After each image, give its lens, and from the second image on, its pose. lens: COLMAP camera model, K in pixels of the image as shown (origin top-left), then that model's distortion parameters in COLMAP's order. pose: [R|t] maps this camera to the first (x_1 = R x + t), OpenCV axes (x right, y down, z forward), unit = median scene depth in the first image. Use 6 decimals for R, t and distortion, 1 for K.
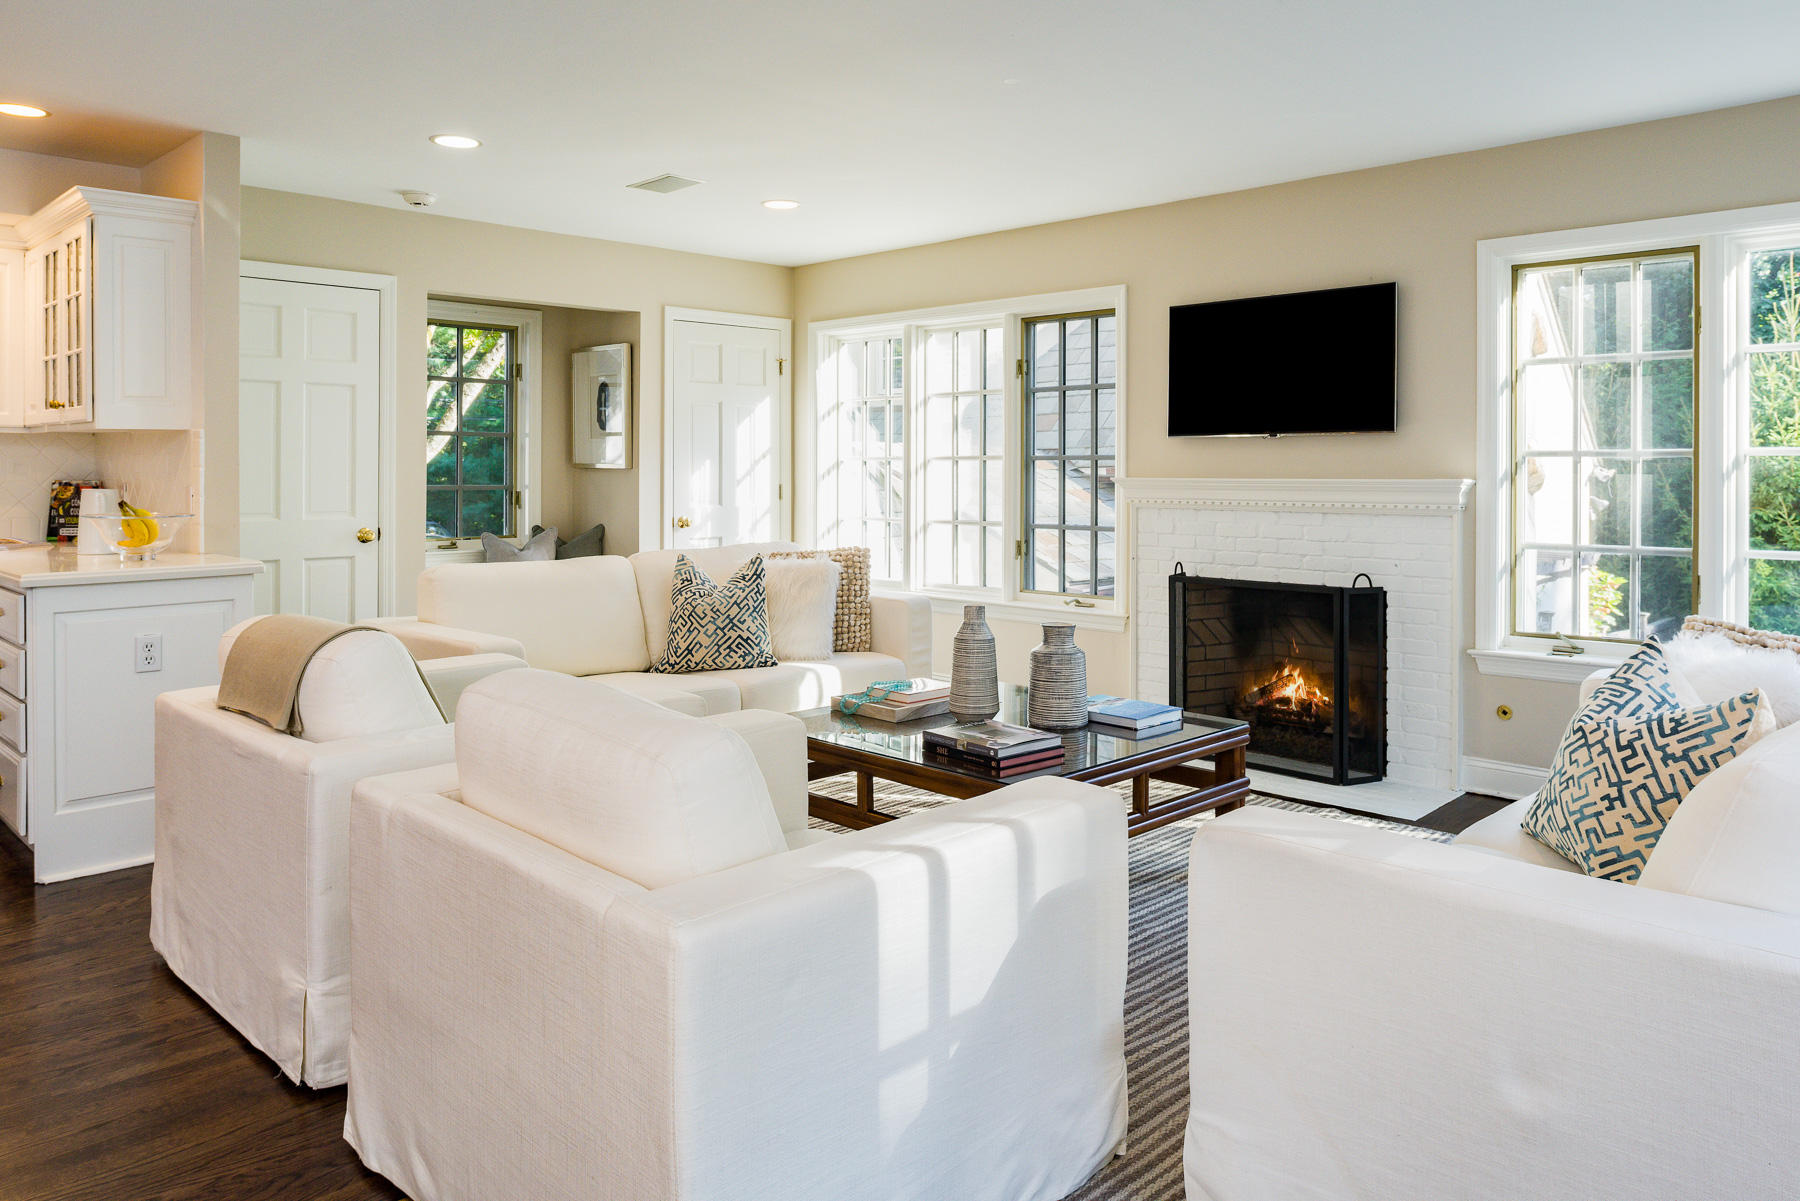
lens RADIAL K [[1273.4, 0, 899.2], [0, 1273.4, 468.6], [0, 0, 1]] dist [0.032441, -0.000686]
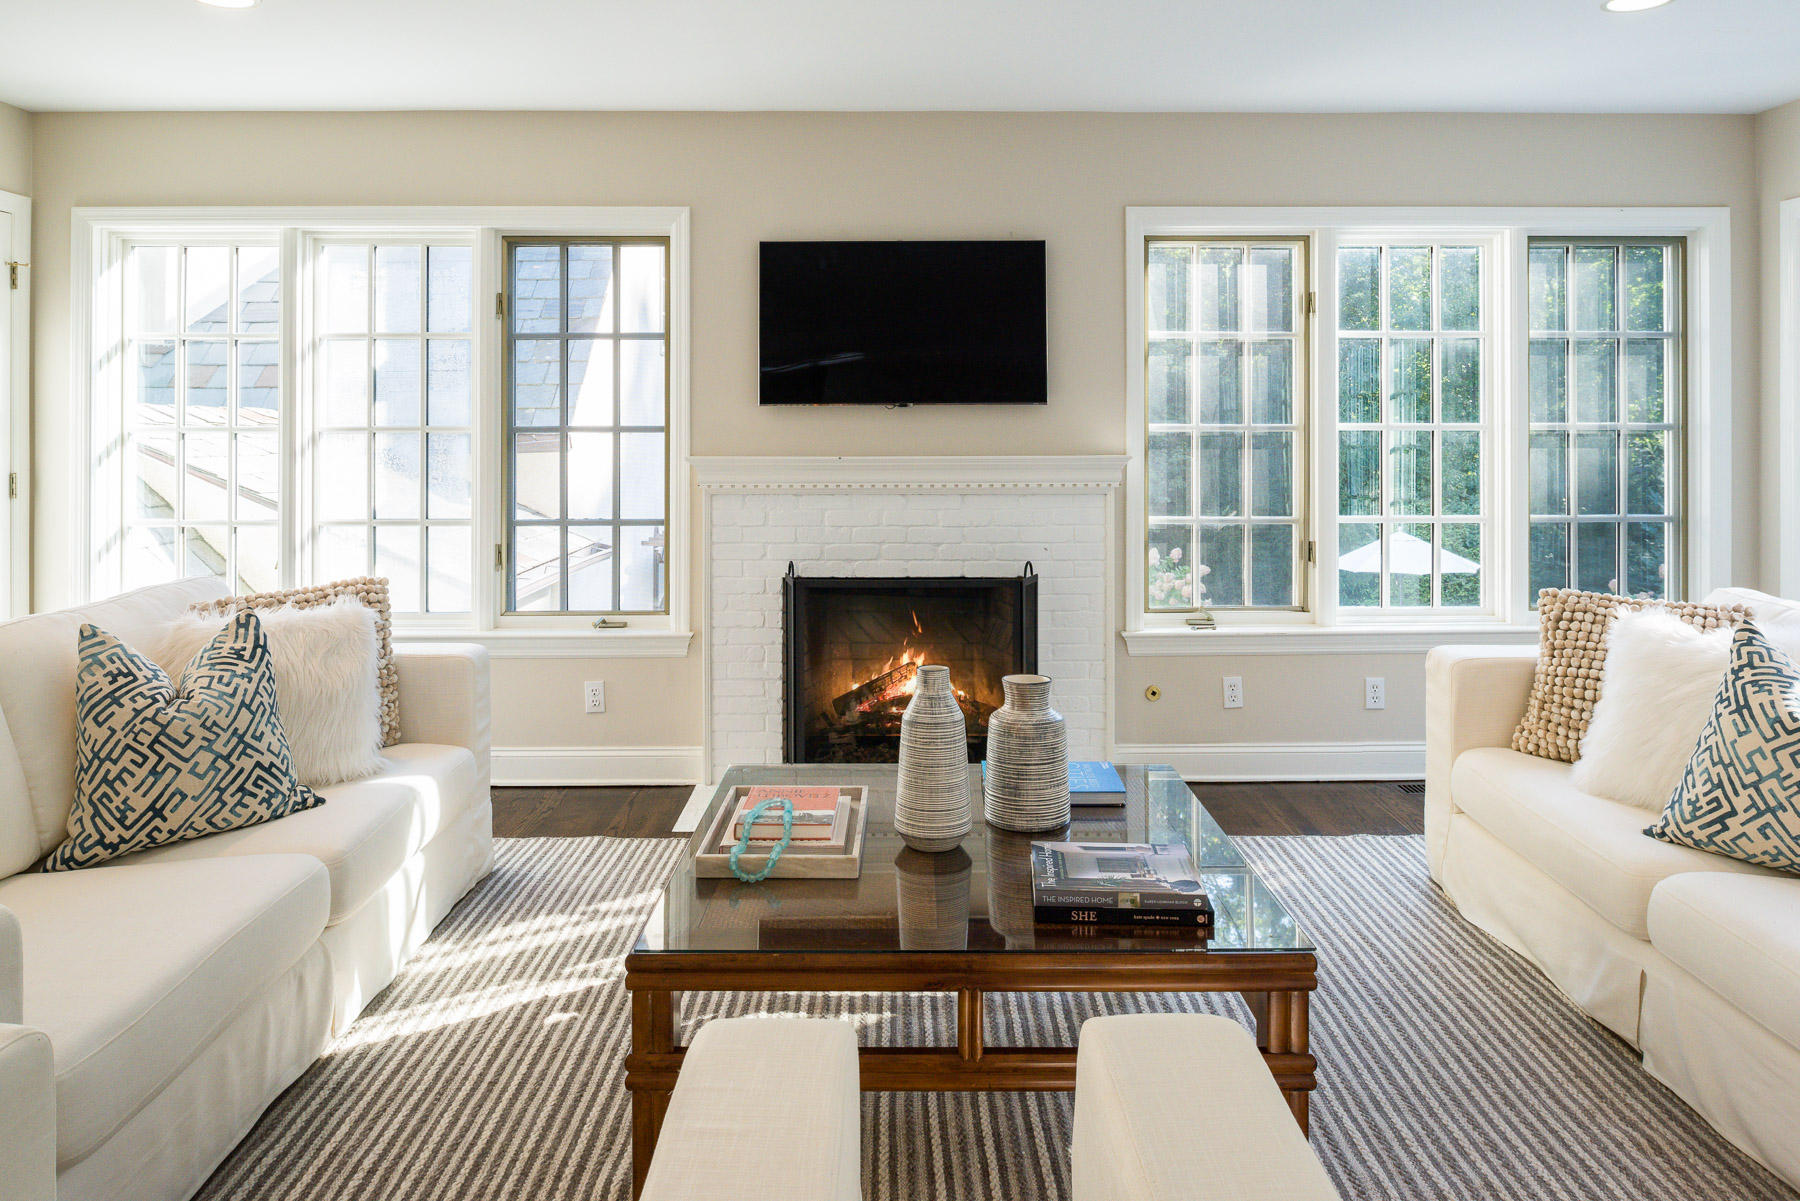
lens RADIAL K [[1263.6, 0, 900.8], [0, 1263.6, 429.9], [0, 0, 1]] dist [0.038605, -0.038241]
pose [[0.707636, -0.005347, 0.706557, -0.312235], [0.002919, 0.999985, 0.004643, -0.013911], [-0.706571, -0.001223, 0.707641, 0.412209]]
